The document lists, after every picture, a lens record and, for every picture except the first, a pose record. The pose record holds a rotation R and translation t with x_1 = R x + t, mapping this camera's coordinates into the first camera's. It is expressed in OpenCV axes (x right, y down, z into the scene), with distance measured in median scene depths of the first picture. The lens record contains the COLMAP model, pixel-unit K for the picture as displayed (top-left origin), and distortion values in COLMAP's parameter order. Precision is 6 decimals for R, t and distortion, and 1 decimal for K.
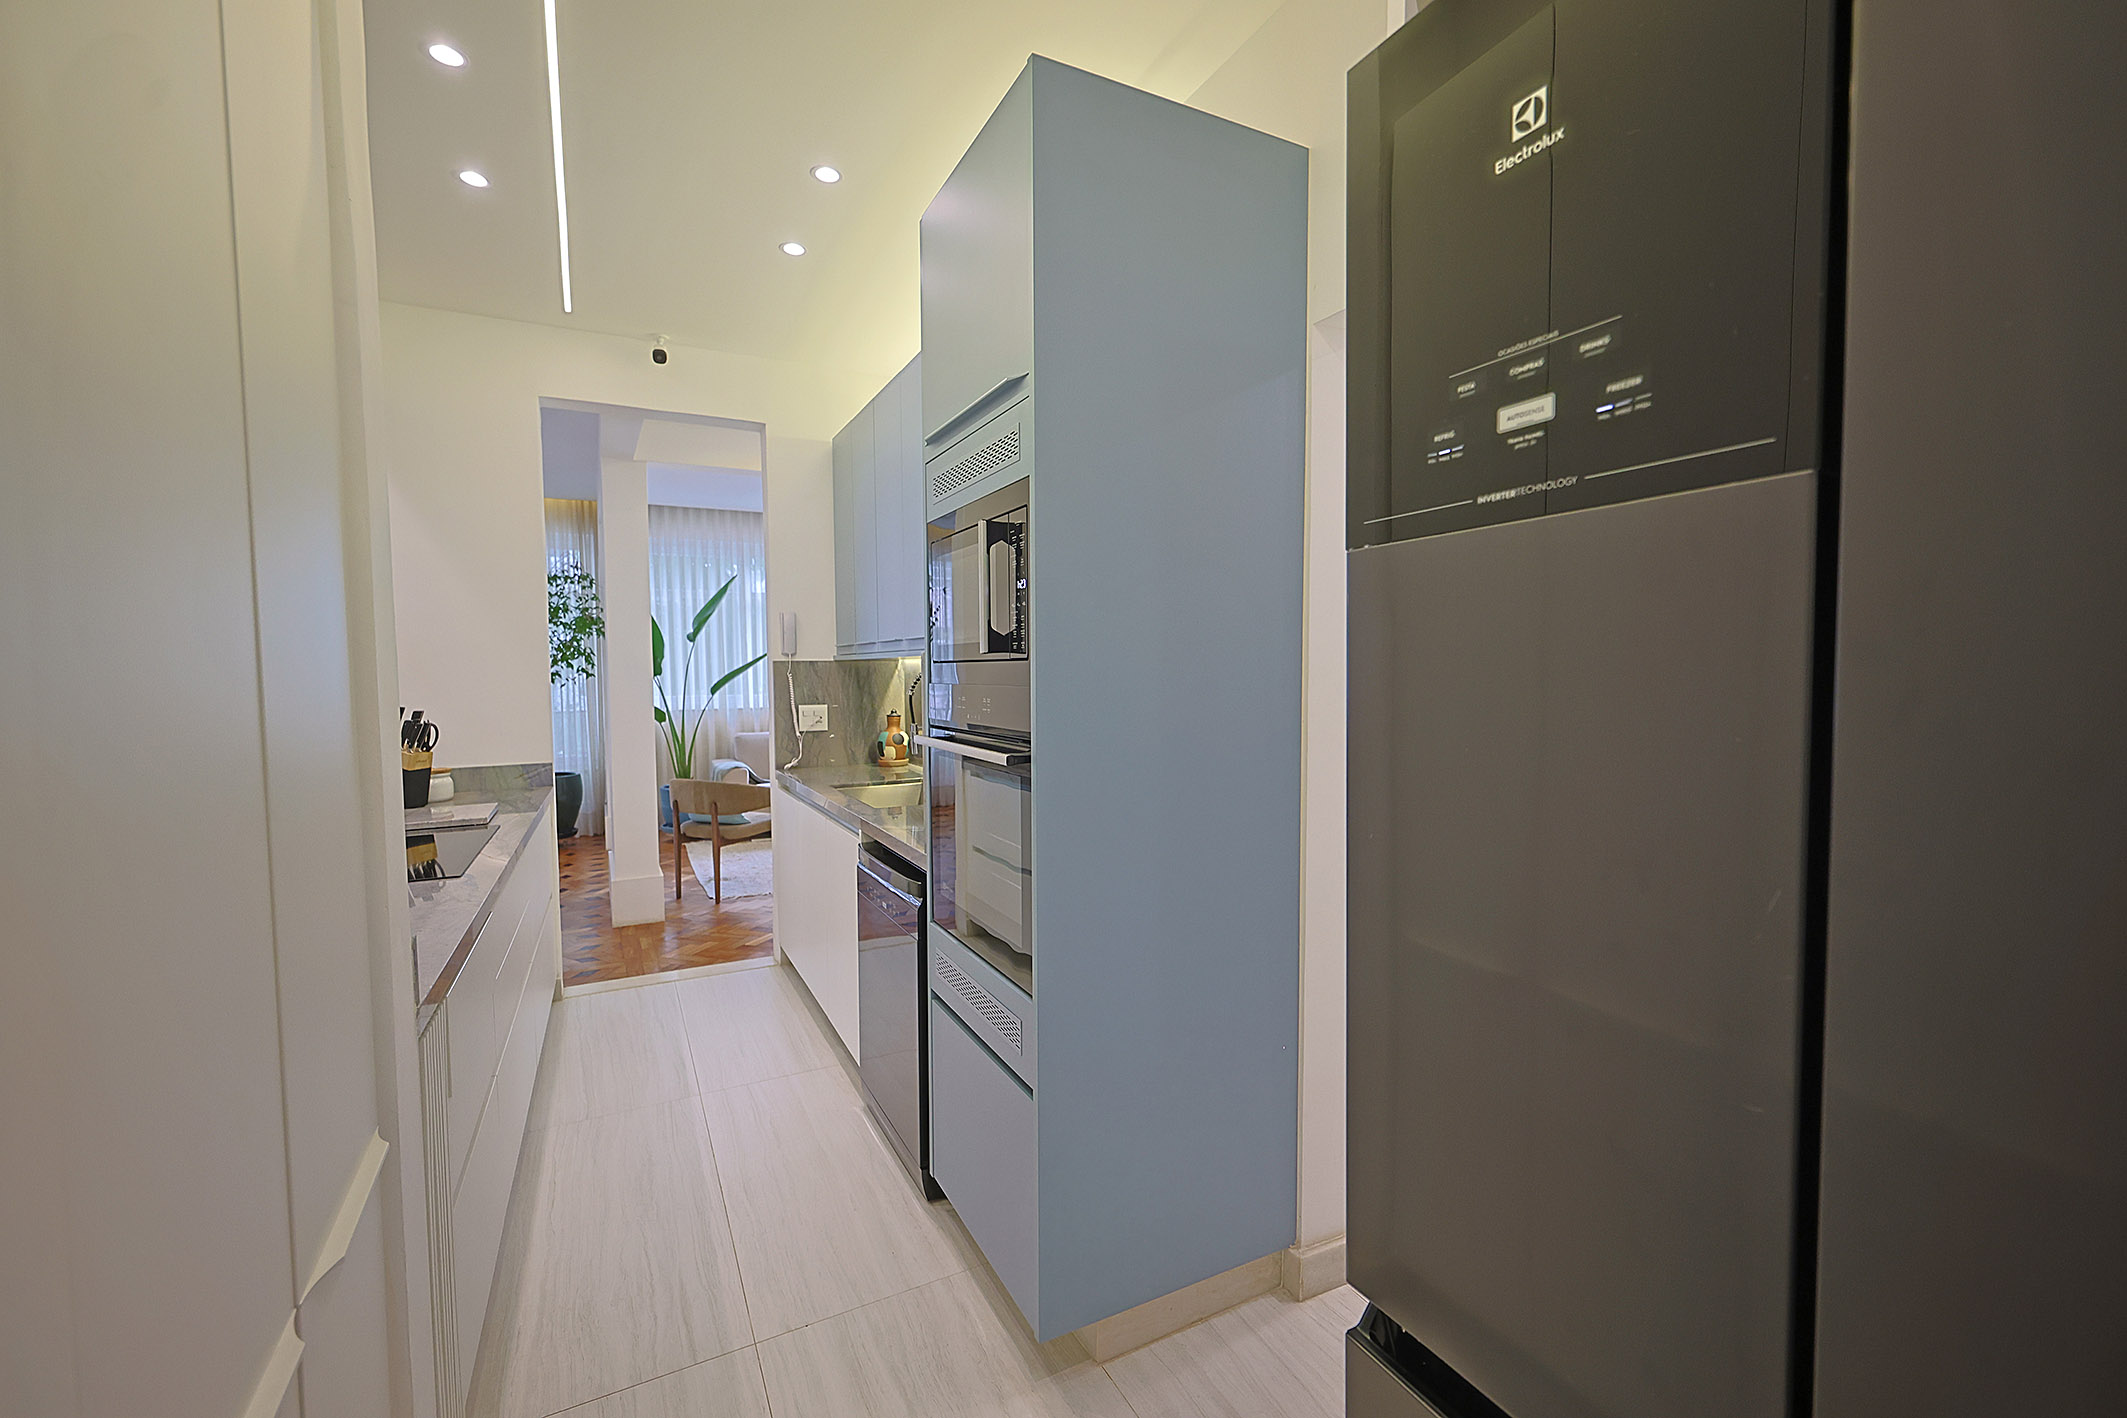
lens RADIAL K [[865.5, 0, 1070.8], [0, 865.5, 715.4], [0, 0, 1]] dist [0.000423, -0.000073]
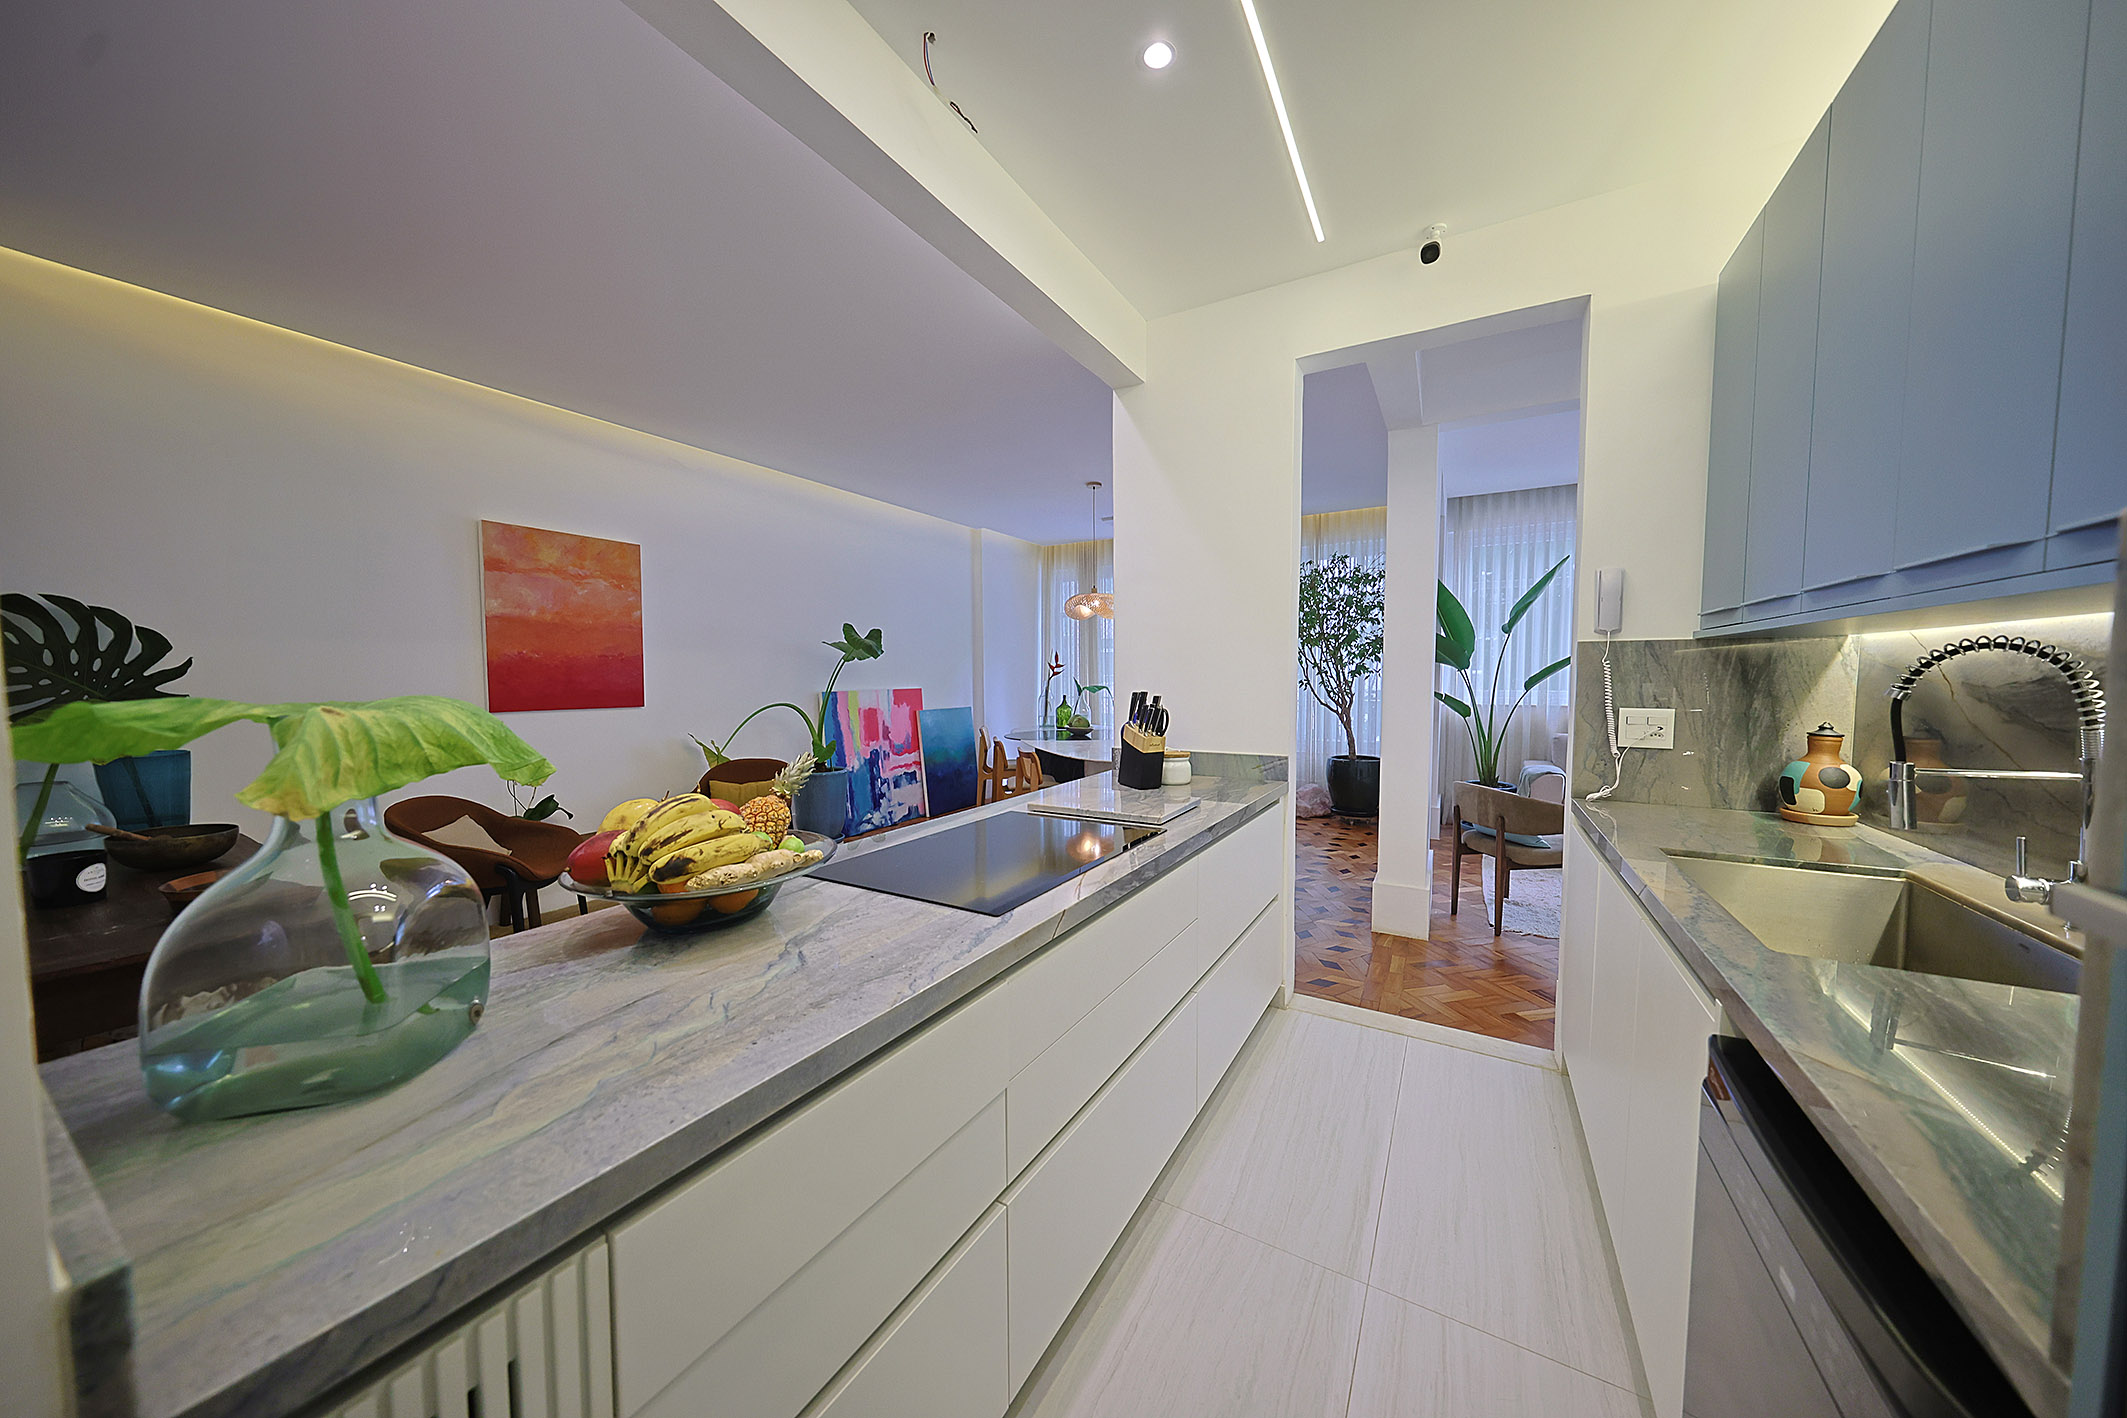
lens RADIAL K [[681.6, 0, 1065.4], [0, 681.6, 713.0], [0, 0, 1]] dist [0.000446, -0.000006]
pose [[0.514168, 0.058015, -0.855725, -0.079757], [-0.045777, 0.998144, 0.040165, -0.008951], [0.856467, 0.018521, 0.515869, 0.345715]]
